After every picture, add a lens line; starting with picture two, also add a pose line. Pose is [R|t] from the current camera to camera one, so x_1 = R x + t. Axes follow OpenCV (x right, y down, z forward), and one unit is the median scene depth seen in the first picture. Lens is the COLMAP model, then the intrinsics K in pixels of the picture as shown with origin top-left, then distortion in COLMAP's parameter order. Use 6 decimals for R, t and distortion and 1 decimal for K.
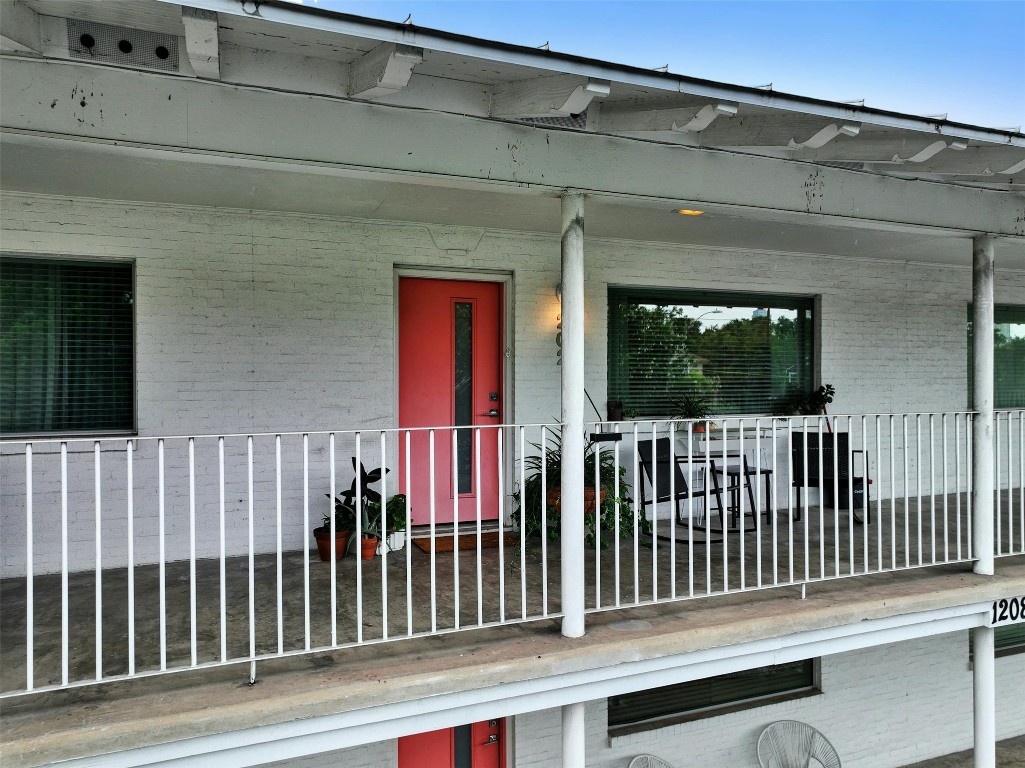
lens RADIAL K [[711.4, 0, 512.5], [0, 711.4, 384.0], [0, 0, 1]] dist [-0.023939, 0.004177]
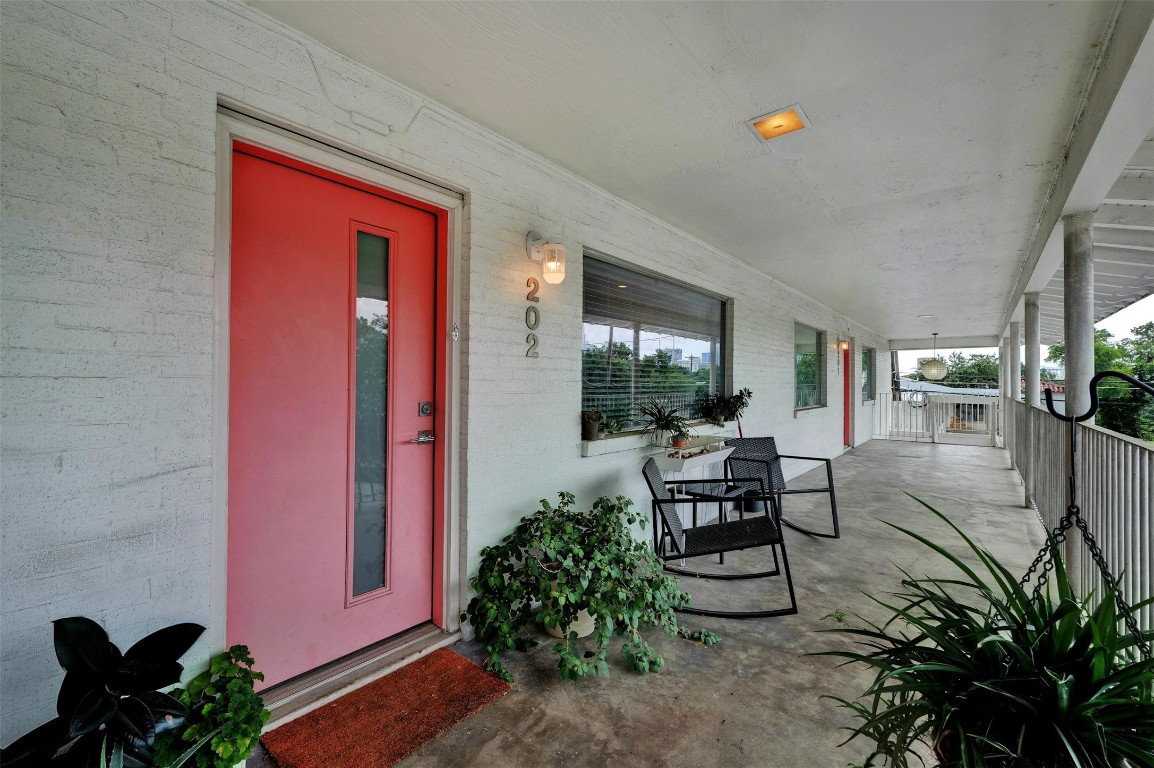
lens RADIAL K [[489.6, 0, 572.0], [0, 489.6, 379.7], [0, 0, 1]] dist [-0.000724, -0.000256]
pose [[0.882506, 0.009882, 0.470197, -0.109670], [-0.002905, 0.999875, -0.015562, 0.000103], [-0.470292, 0.012368, 0.882424, 0.607470]]
